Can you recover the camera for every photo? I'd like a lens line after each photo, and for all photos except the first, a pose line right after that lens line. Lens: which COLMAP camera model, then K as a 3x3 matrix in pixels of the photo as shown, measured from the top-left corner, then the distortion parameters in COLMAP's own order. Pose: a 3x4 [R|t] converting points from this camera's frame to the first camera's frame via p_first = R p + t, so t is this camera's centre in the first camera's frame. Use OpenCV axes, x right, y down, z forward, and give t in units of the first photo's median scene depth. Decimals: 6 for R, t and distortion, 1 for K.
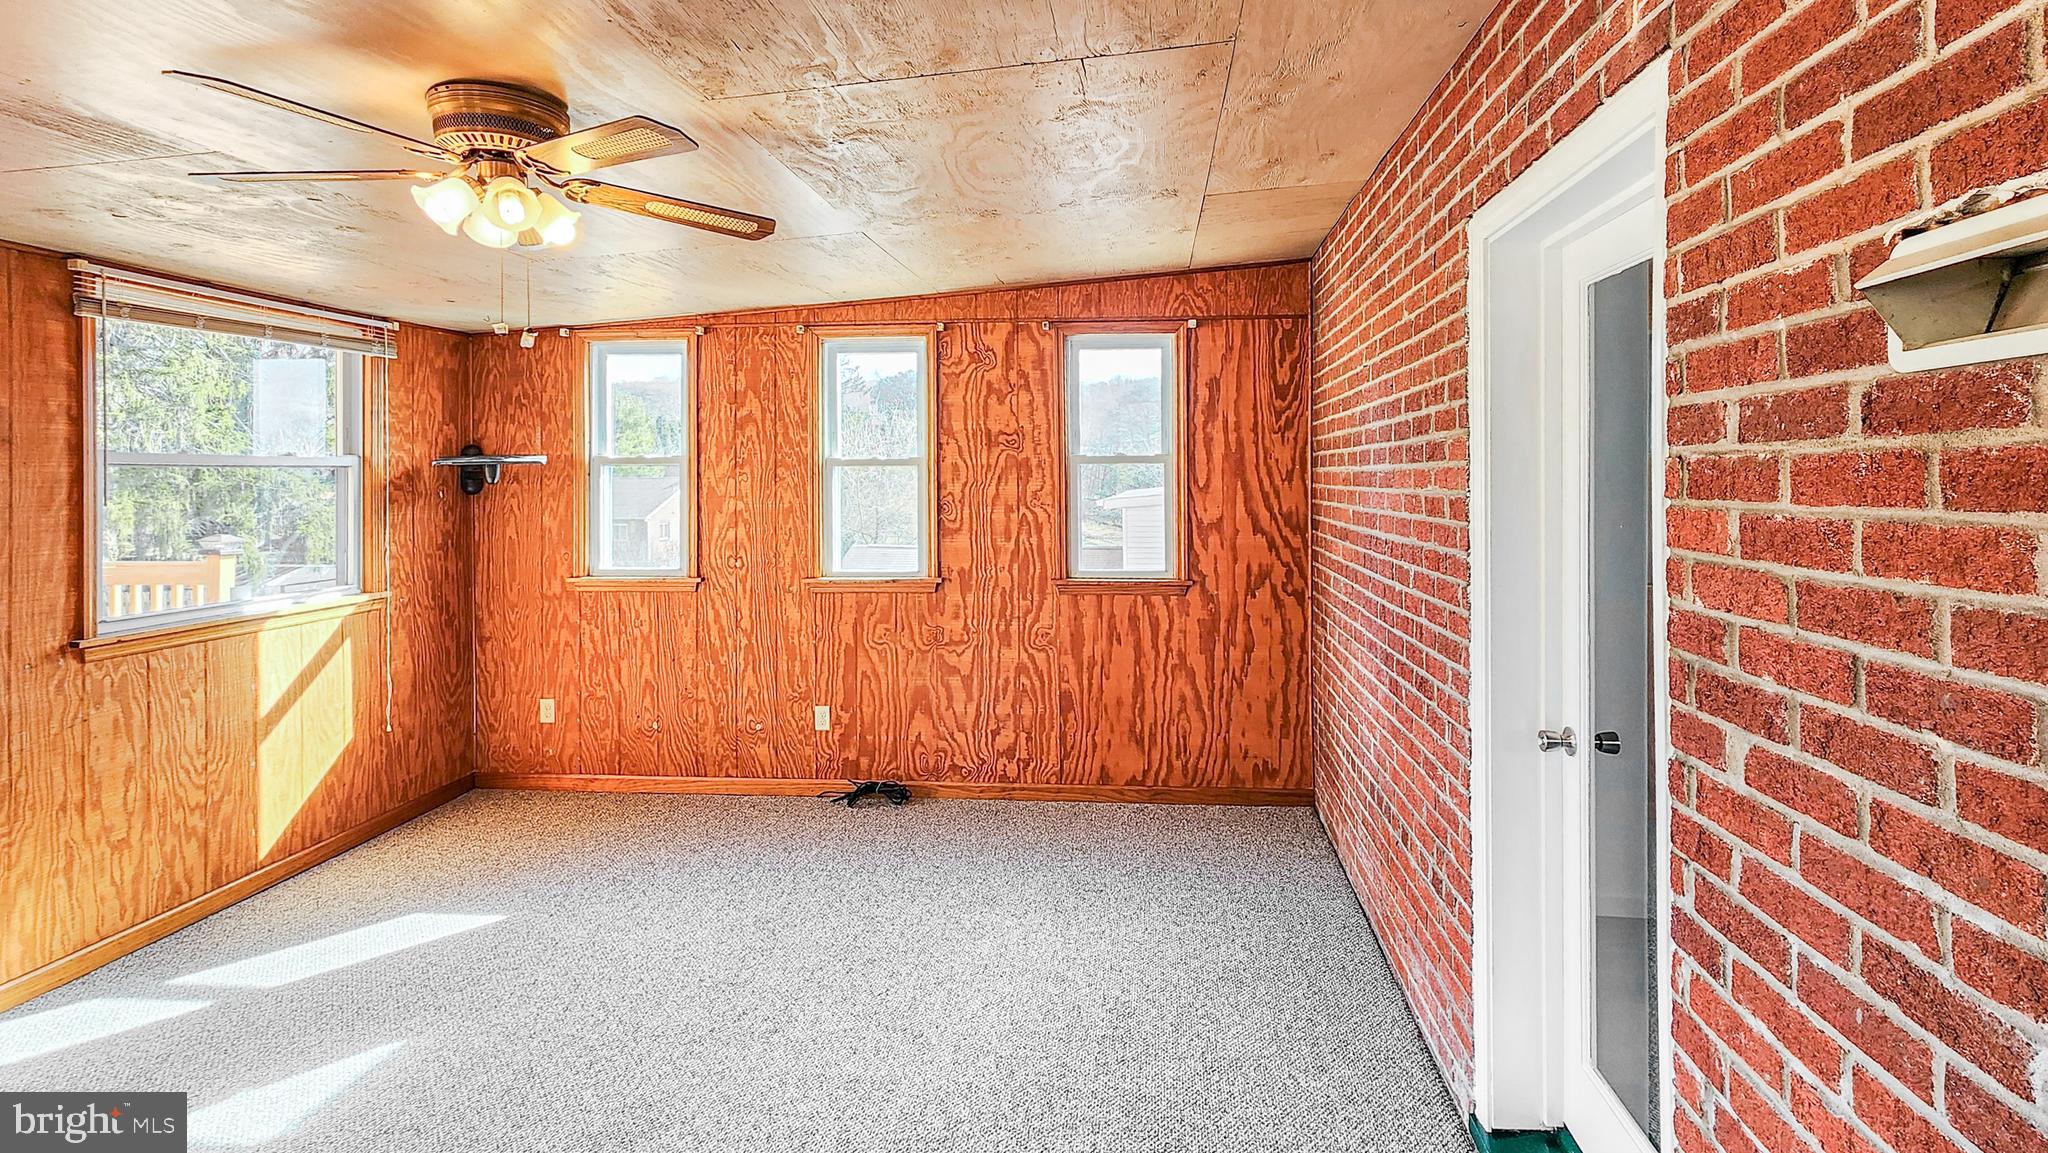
lens RADIAL K [[921.5, 0, 1073.2], [0, 921.5, 472.9], [0, 0, 1]] dist [-0.000357, 0.000311]
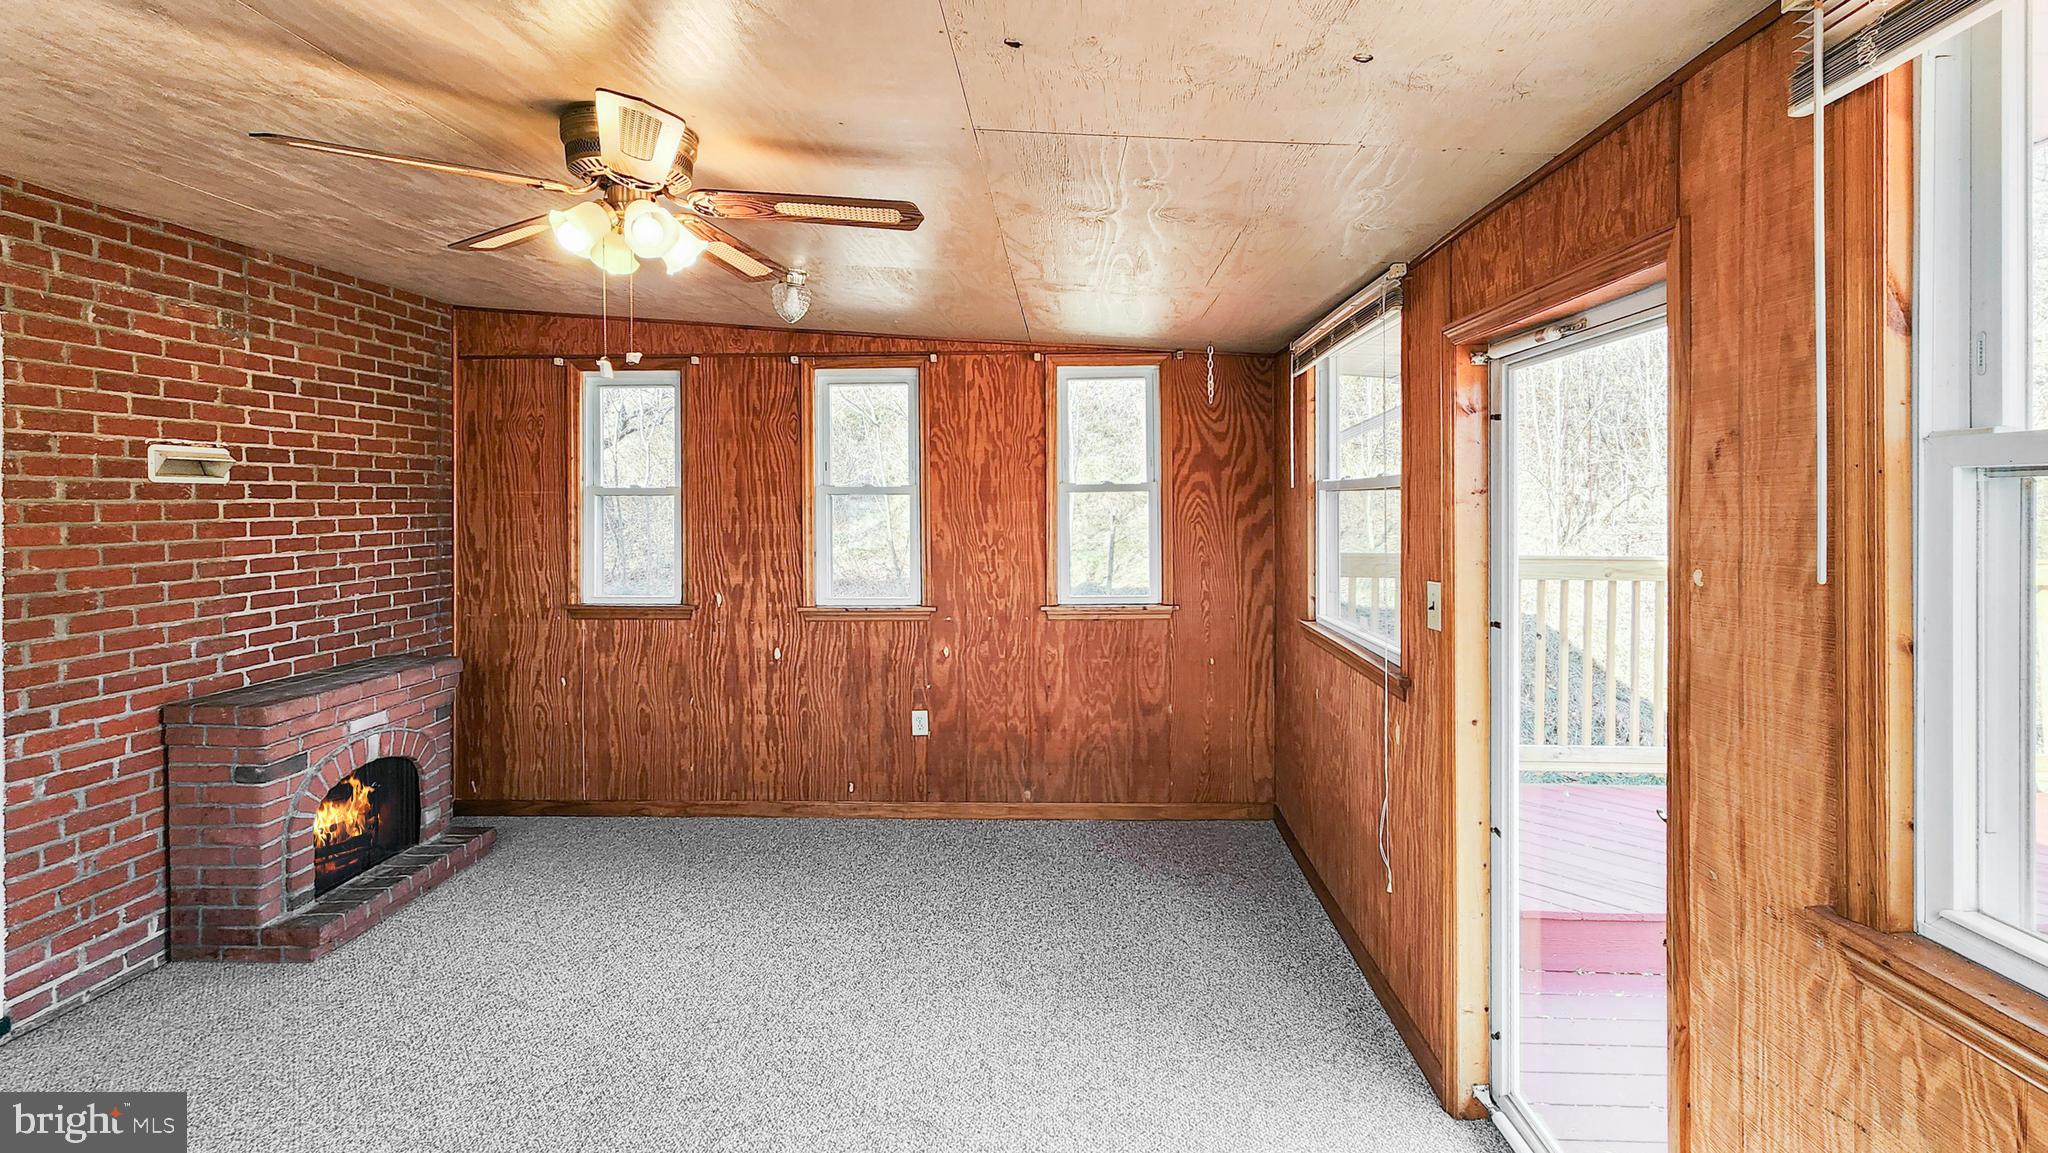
lens RADIAL K [[921.5, 0, 1028.9], [0, 921.5, 507.6], [0, 0, 1]] dist [-0.000357, 0.000311]
pose [[-0.999706, 0.006935, -0.023250, -0.641590], [0.006883, 0.999974, 0.002301, 0.001168], [0.023265, 0.002140, -0.999727, 1.247912]]
